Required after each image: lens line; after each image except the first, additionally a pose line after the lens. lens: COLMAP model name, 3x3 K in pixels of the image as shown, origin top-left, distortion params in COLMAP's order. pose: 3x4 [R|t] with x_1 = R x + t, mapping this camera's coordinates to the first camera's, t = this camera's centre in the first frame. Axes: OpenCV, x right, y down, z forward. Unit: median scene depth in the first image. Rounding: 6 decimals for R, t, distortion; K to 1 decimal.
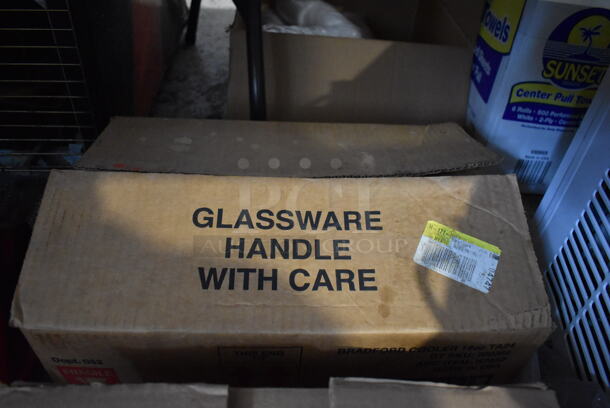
lens RADIAL K [[472.7, 0, 303.0], [0, 472.7, 201.8], [0, 0, 1]] dist [-0.101848, 0.014507]
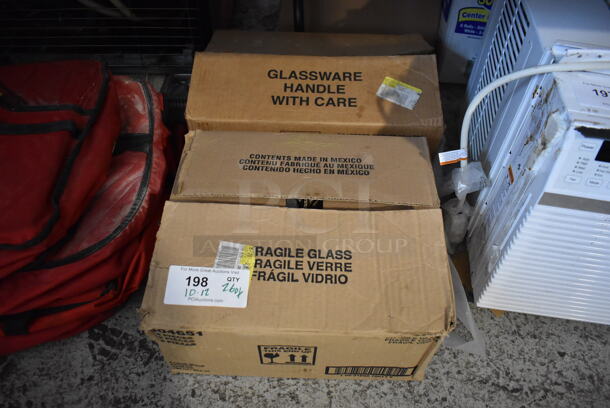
lens RADIAL K [[472.7, 0, 307.1], [0, 472.7, 208.0], [0, 0, 1]] dist [-0.101848, 0.014507]
pose [[0.997333, 0.016831, -0.071011, 0.088533], [-0.007538, 0.991595, 0.129158, 0.345057], [0.072589, -0.128278, 0.989078, -1.065585]]
